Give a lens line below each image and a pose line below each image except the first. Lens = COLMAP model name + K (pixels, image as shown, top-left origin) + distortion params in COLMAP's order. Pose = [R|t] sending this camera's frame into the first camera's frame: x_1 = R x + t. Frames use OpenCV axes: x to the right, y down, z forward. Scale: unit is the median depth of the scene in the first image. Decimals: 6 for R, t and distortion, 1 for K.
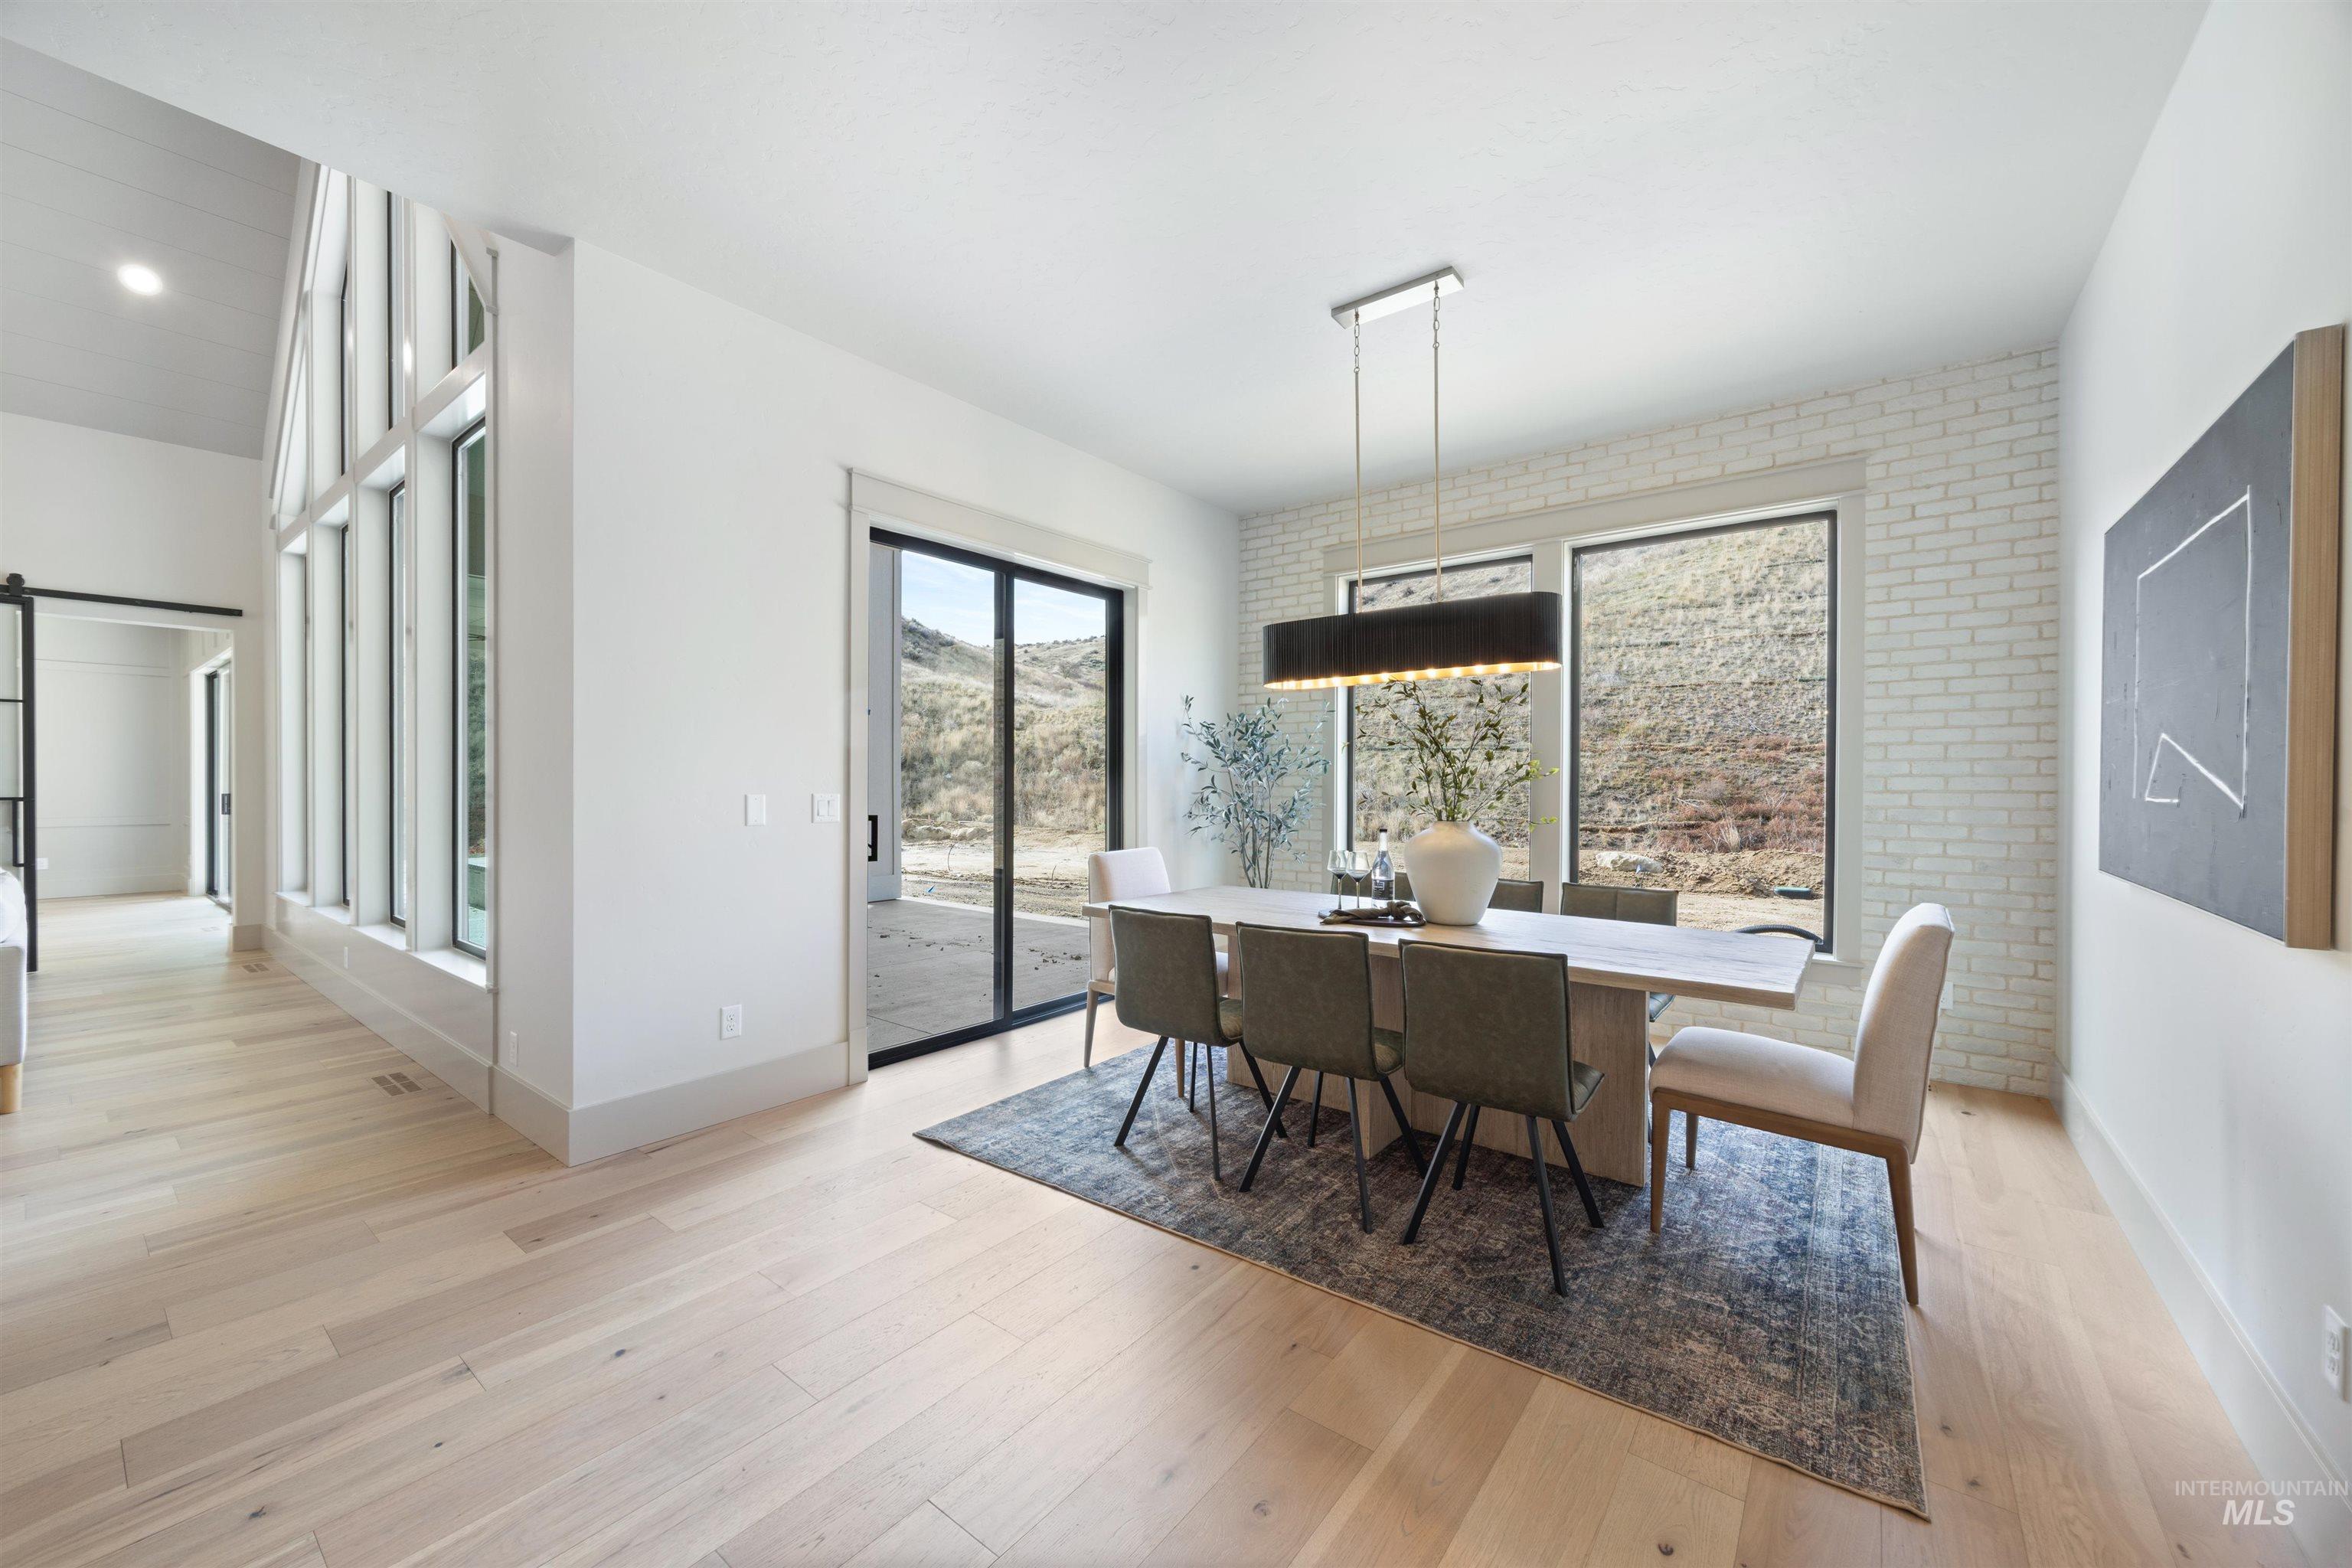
lens RADIAL K [[932.6, 0, 1195.3], [0, 932.6, 786.0], [0, 0, 1]] dist [-0.002578, -0.000492]
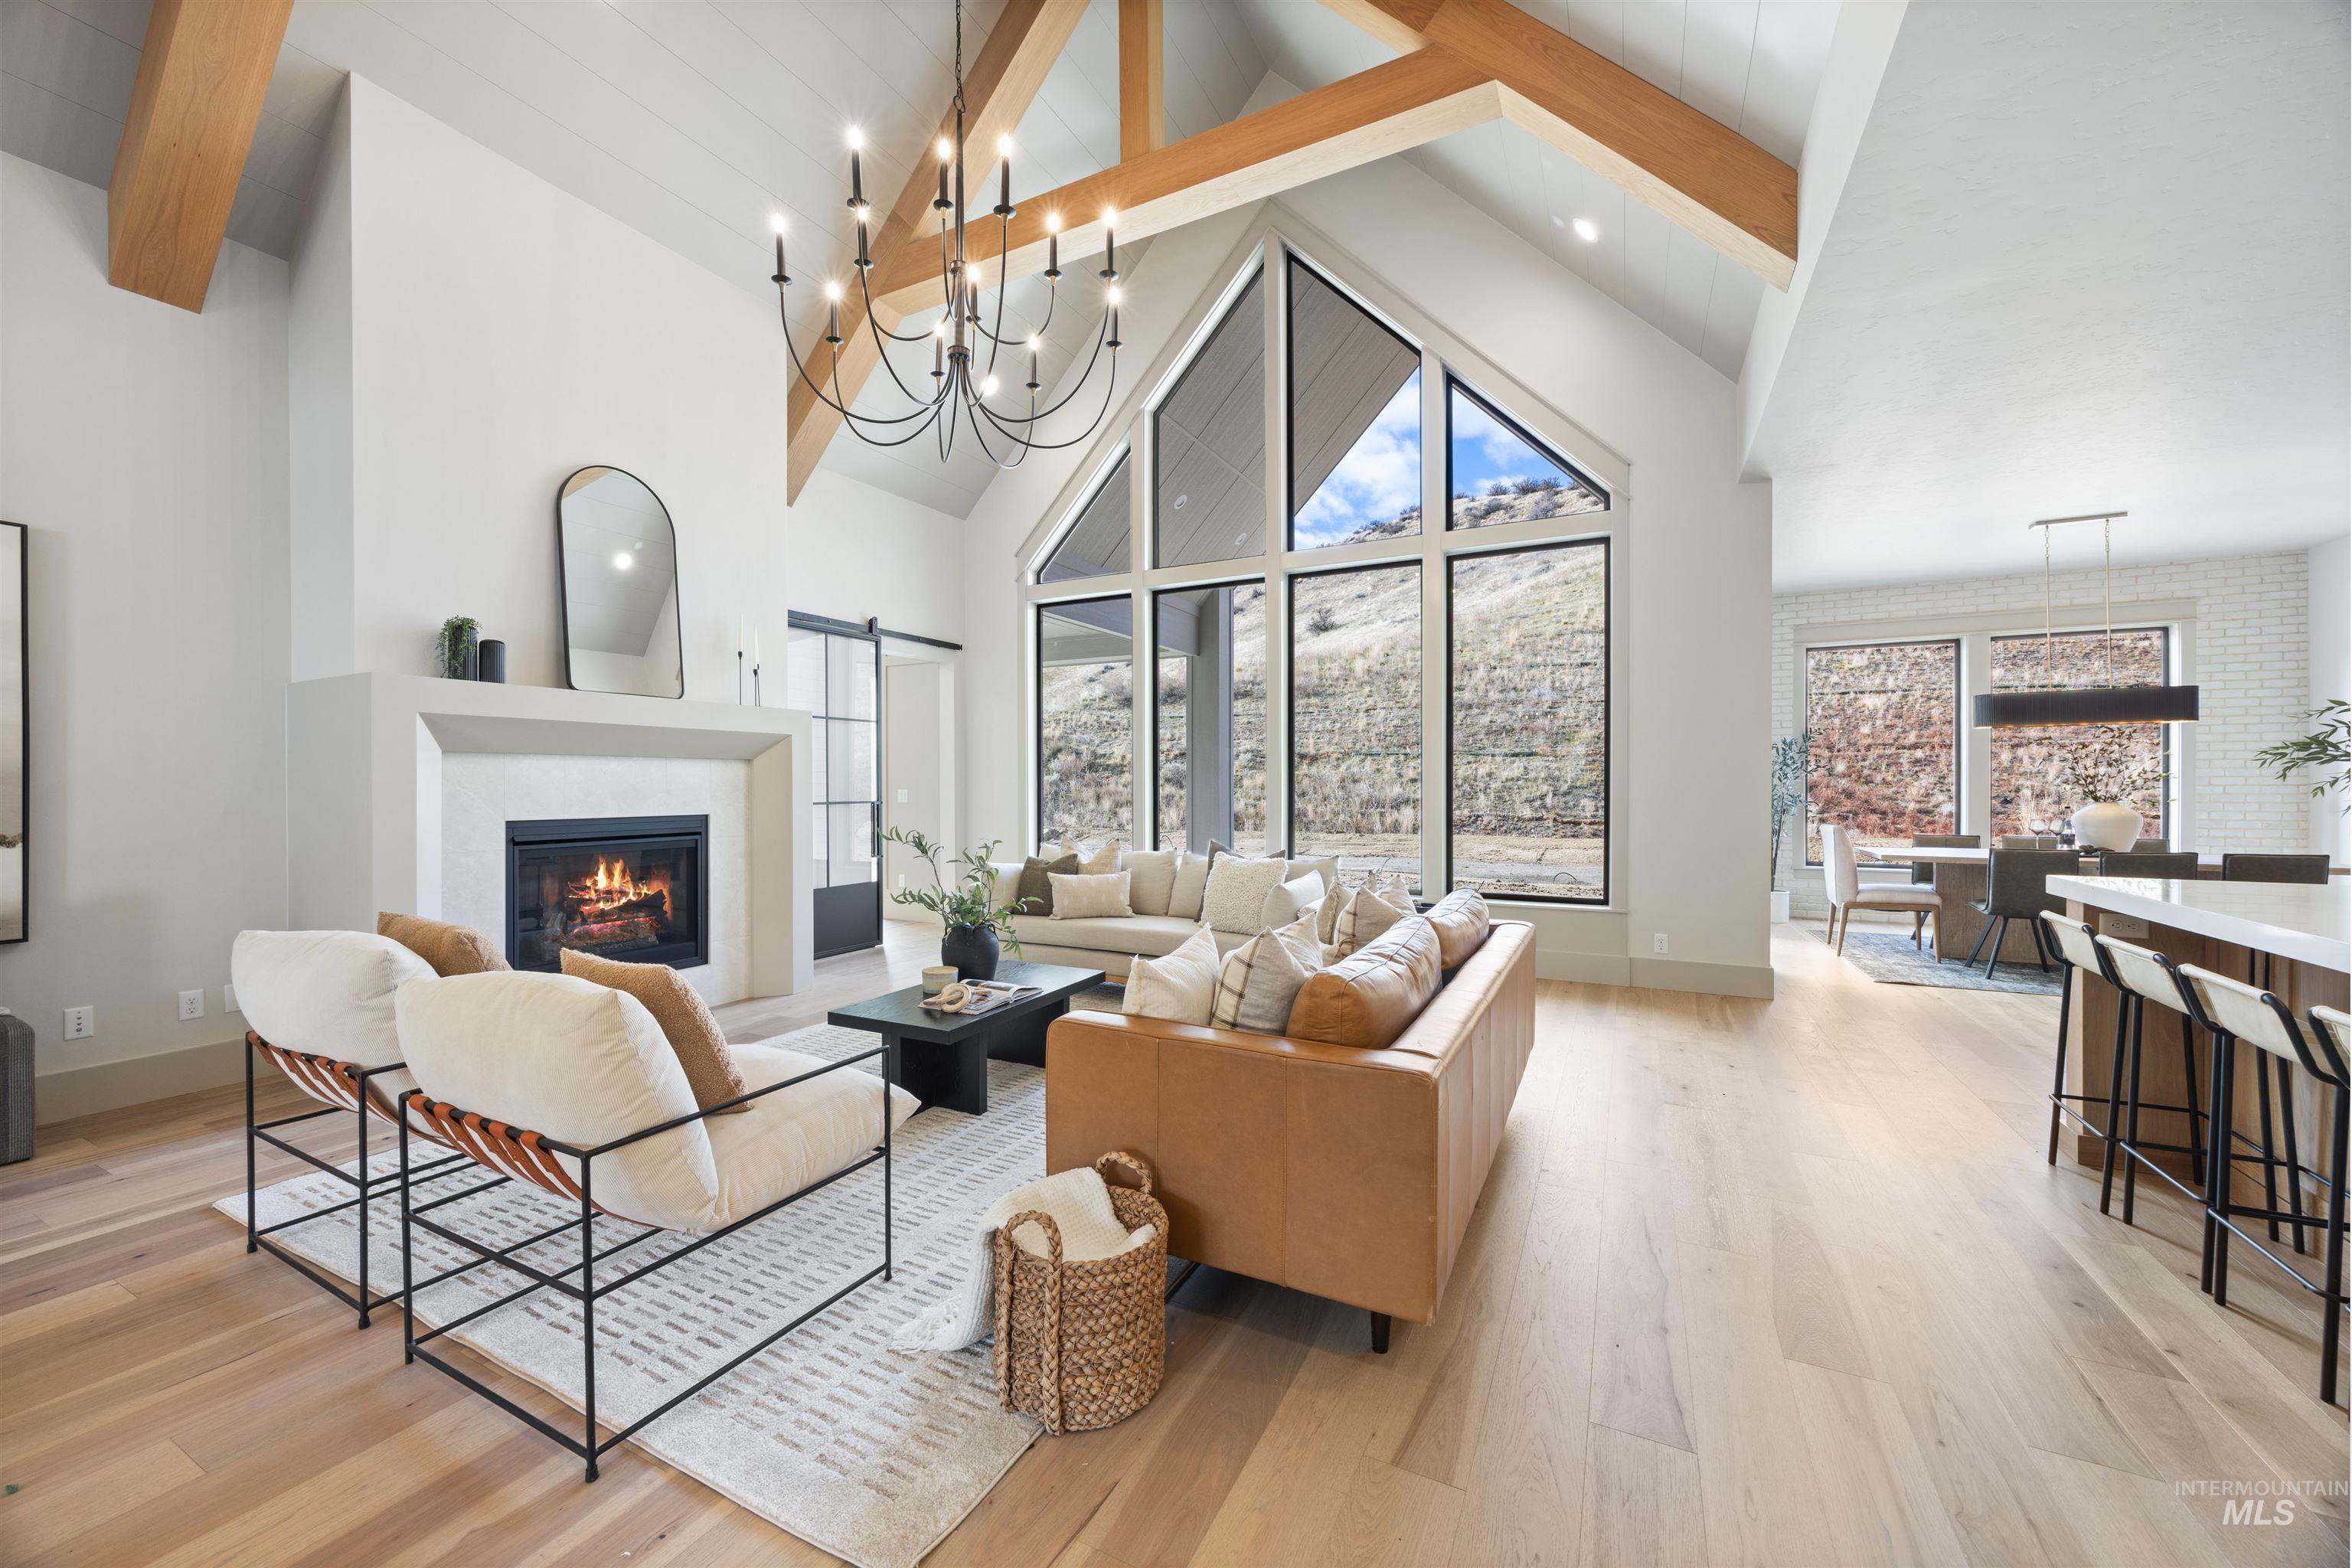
lens RADIAL K [[932.6, 0, 1195.3], [0, 932.6, 786.0], [0, 0, 1]] dist [-0.002578, -0.000492]
pose [[0.981090, -0.005983, 0.193458, -1.577742], [0.006541, 0.999976, -0.002247, -0.001673], [-0.193440, 0.003470, 0.981106, -0.403629]]
